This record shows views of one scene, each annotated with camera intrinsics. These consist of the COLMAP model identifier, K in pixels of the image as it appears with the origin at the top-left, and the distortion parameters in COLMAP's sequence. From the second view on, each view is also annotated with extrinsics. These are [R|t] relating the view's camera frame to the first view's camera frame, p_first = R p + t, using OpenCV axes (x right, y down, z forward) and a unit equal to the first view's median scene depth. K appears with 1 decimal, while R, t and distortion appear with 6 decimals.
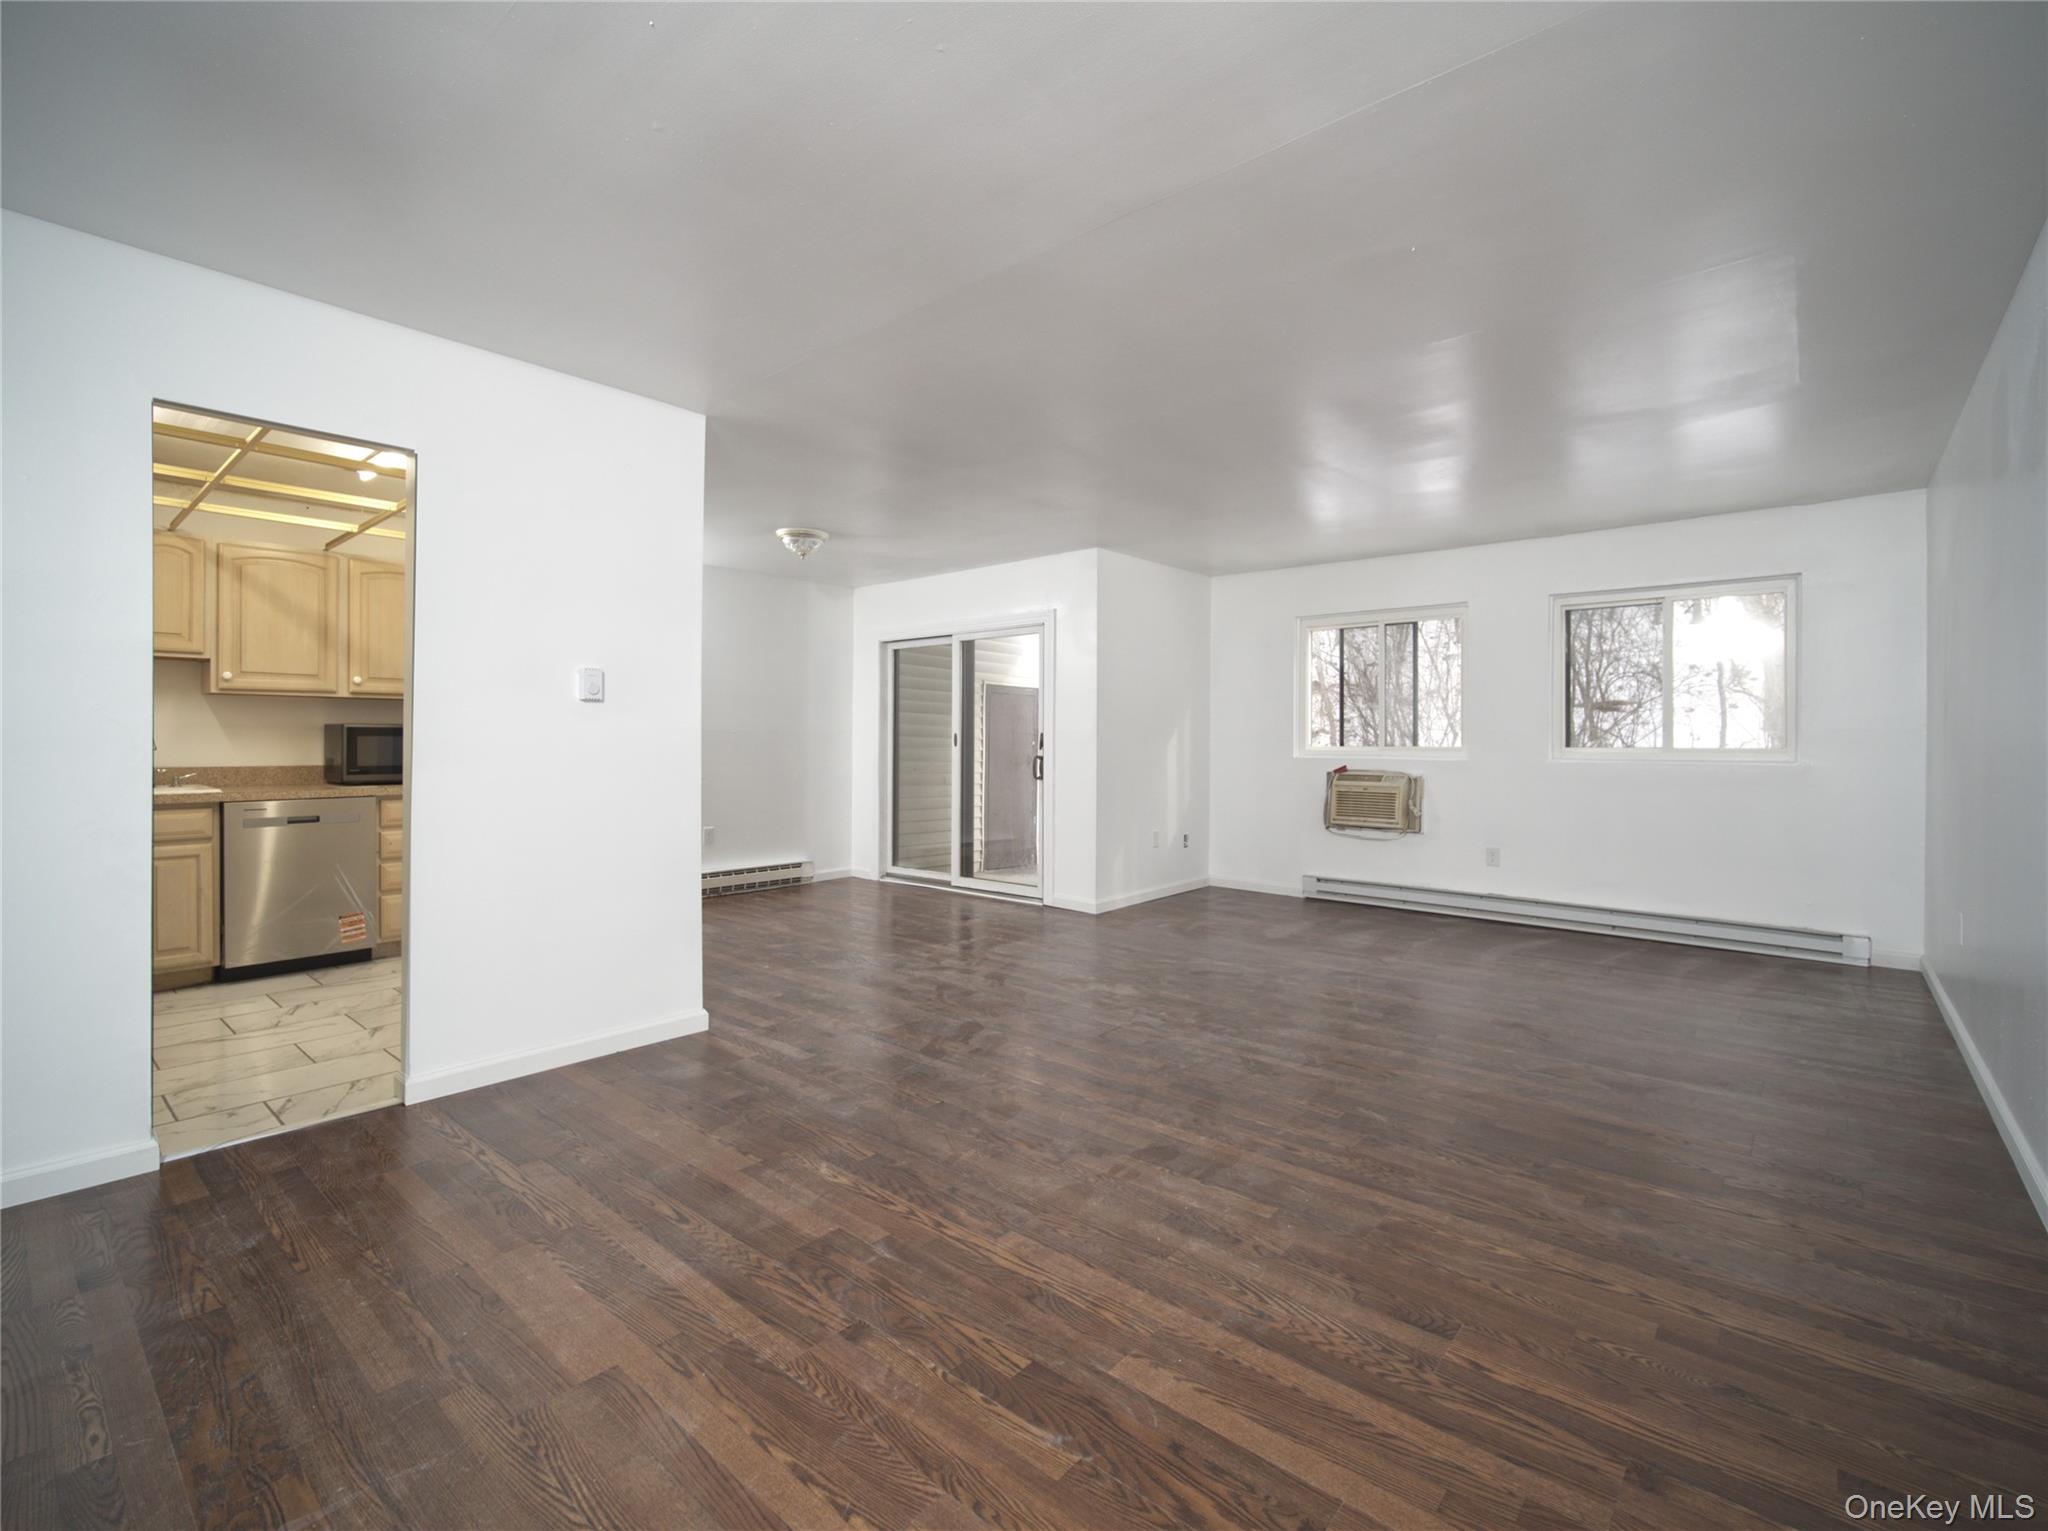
lens RADIAL K [[940.3, 0, 994.7], [0, 940.3, 741.2], [0, 0, 1]] dist [-0.007985, -0.000881]
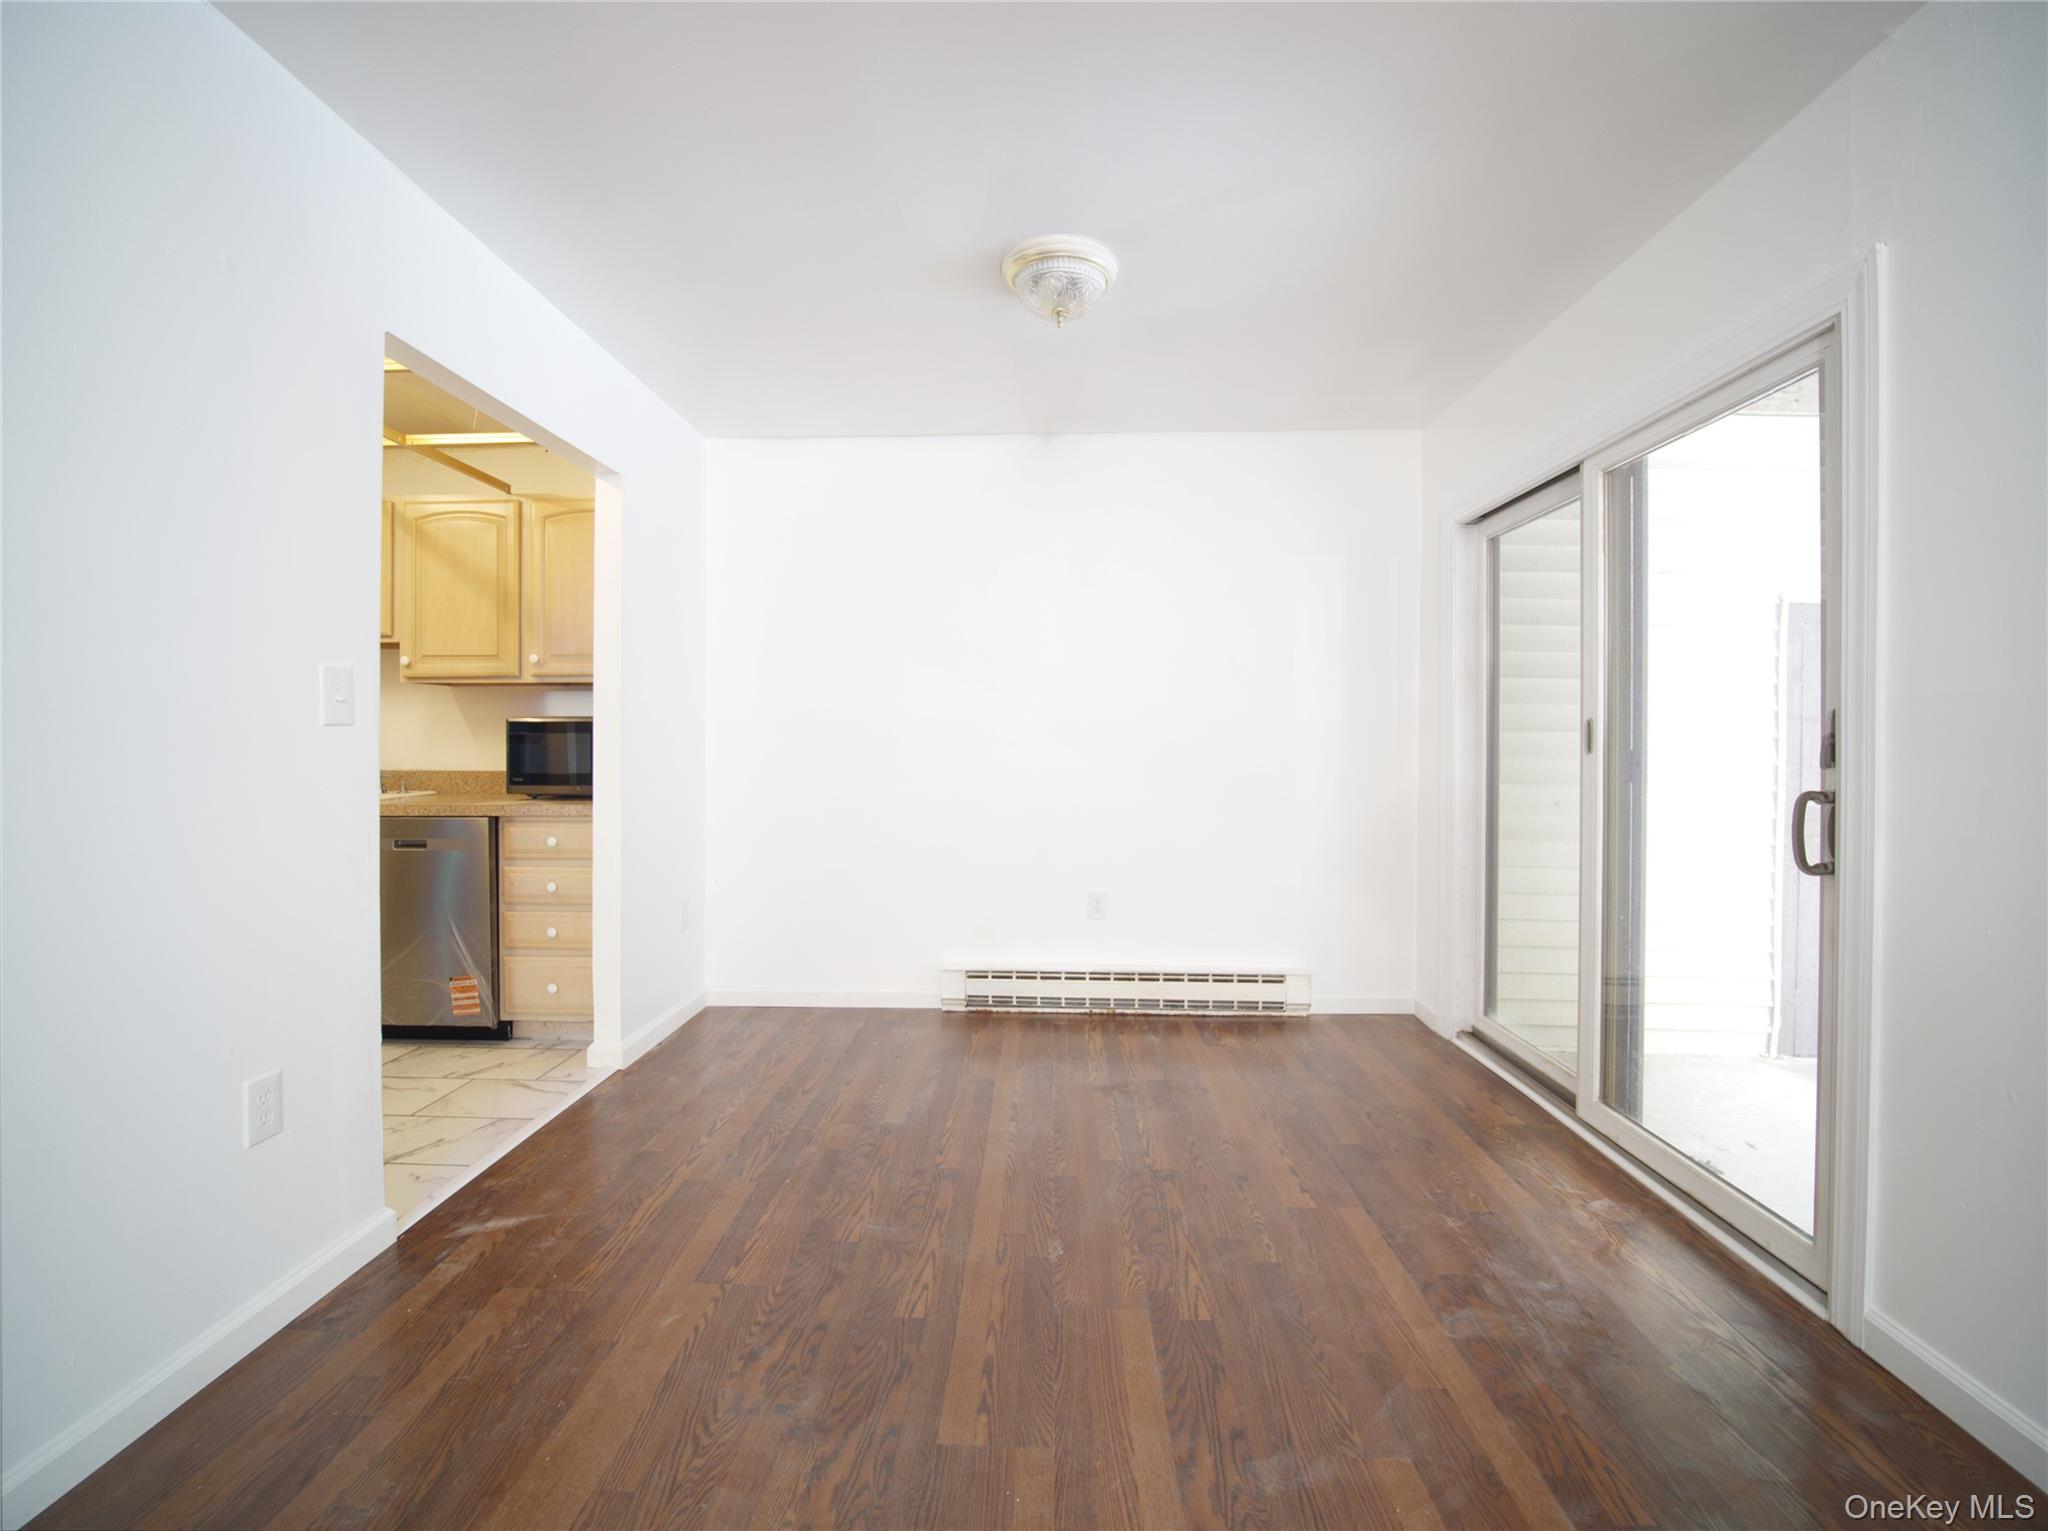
lens RADIAL K [[940.3, 0, 994.7], [0, 940.3, 741.2], [0, 0, 1]] dist [-0.007985, -0.000881]
pose [[0.624139, -0.000266, -0.781314, 0.135642], [0.006531, 0.999967, 0.004877, -0.000320], [0.781286, -0.008147, 0.624120, 0.809667]]
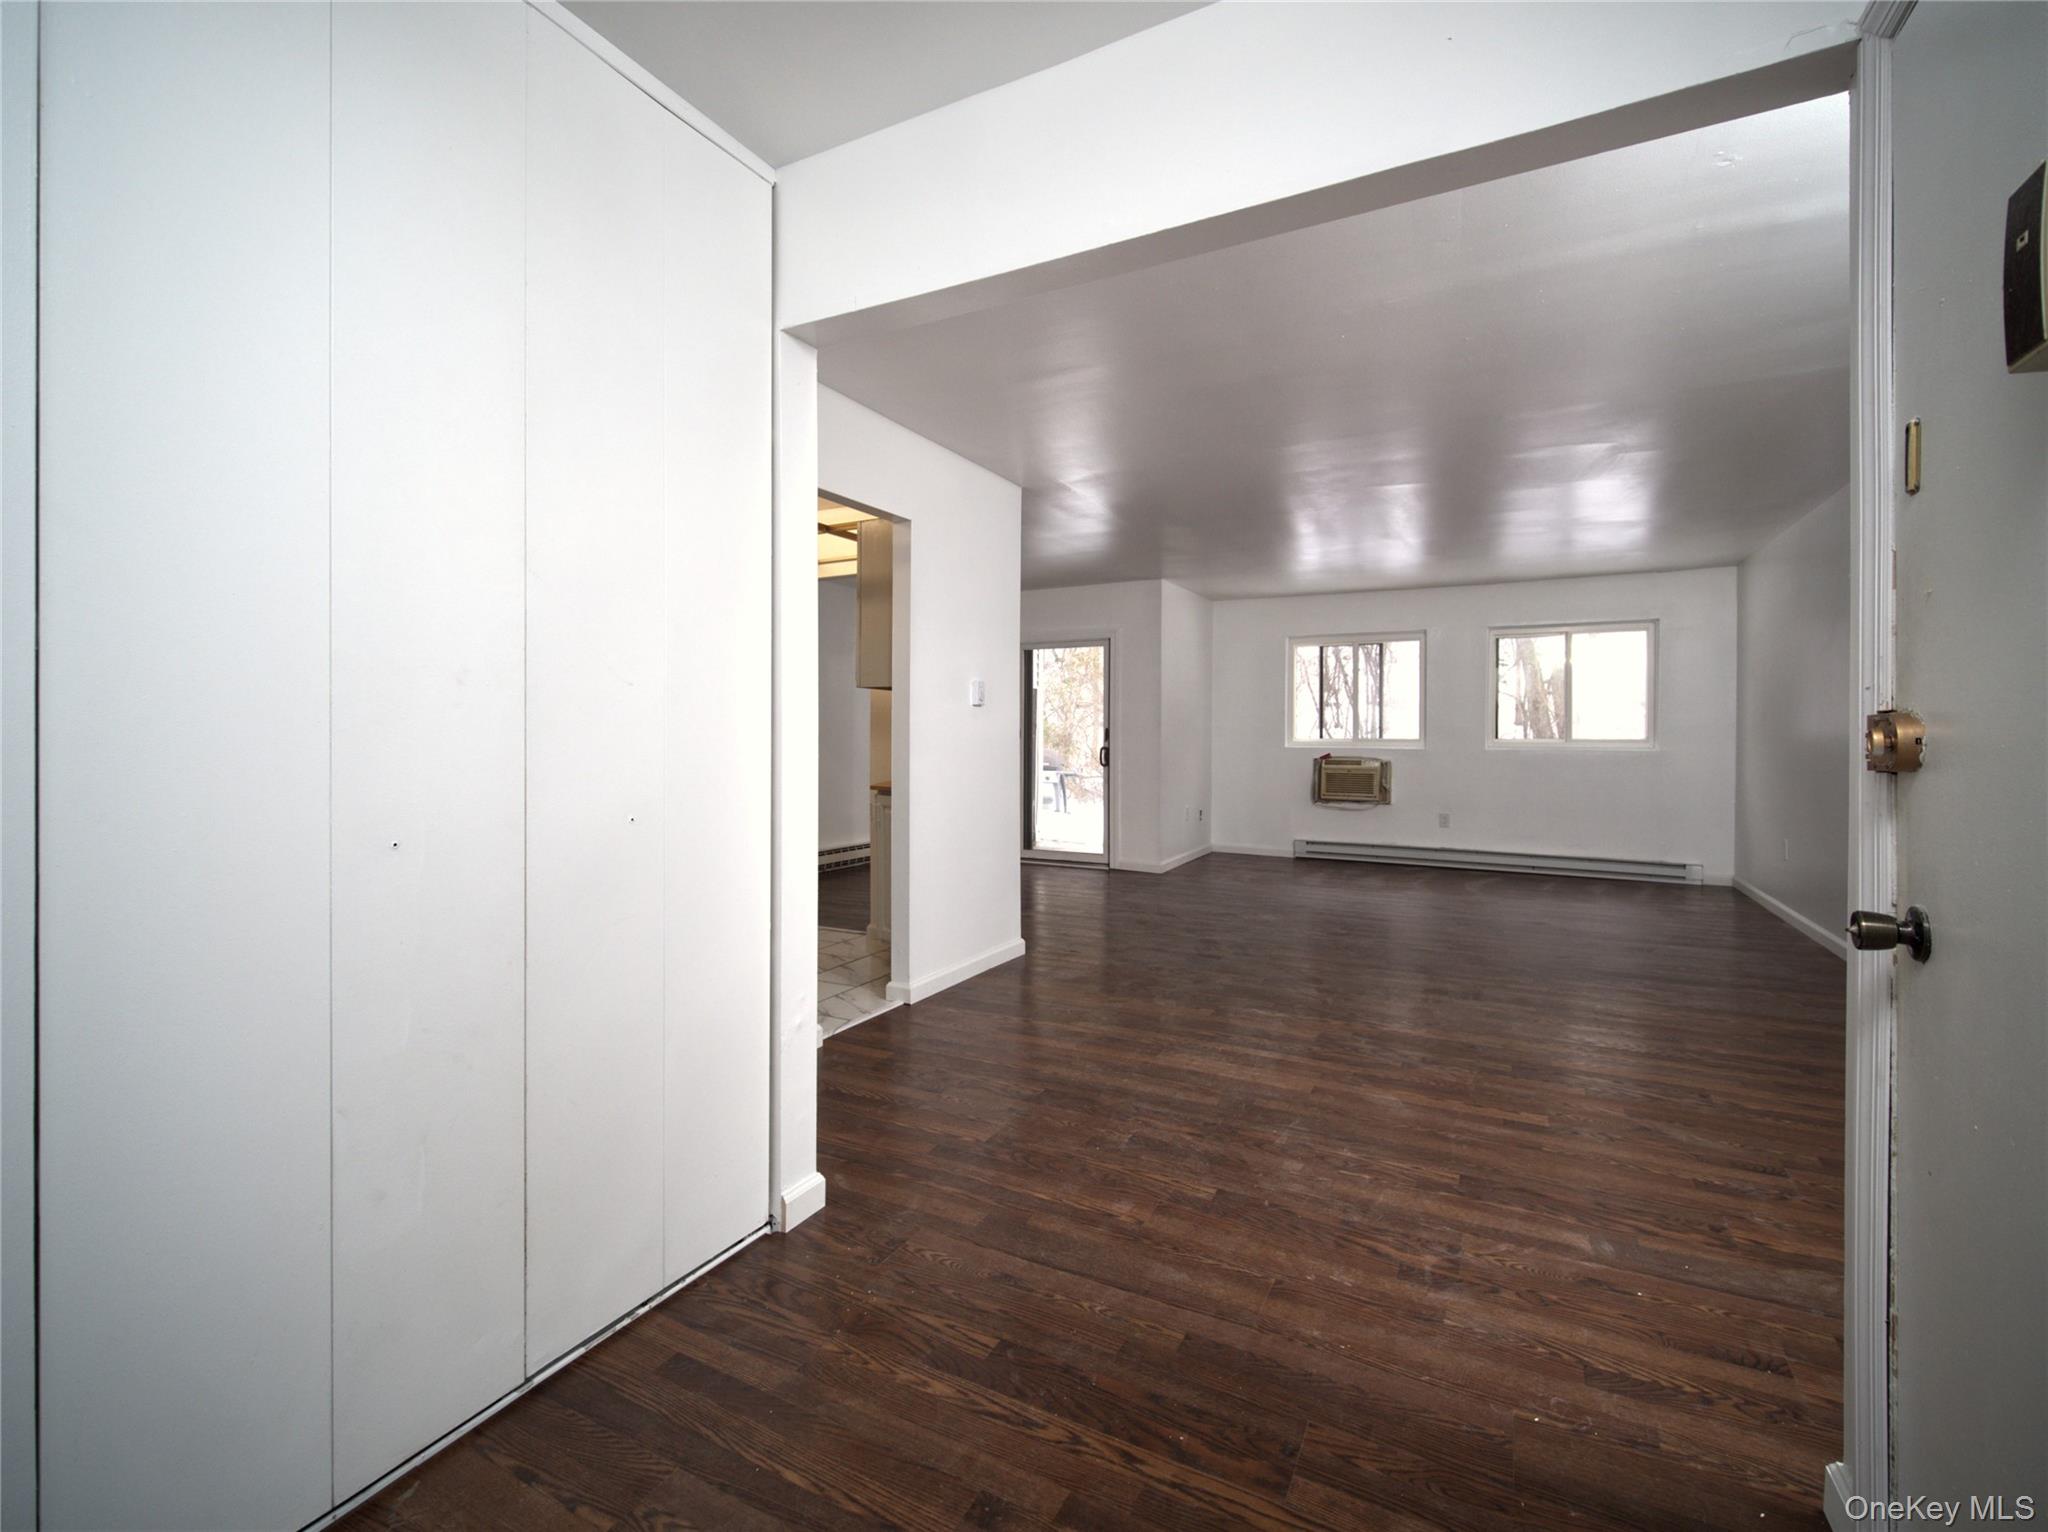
lens RADIAL K [[940.3, 0, 994.7], [0, 940.3, 741.7], [0, 0, 1]] dist [-0.007985, -0.000881]
pose [[0.976319, -0.002766, 0.216319, -0.439348], [0.000731, 0.999955, 0.009489, -0.003045], [-0.216335, -0.009107, 0.976277, -0.194891]]
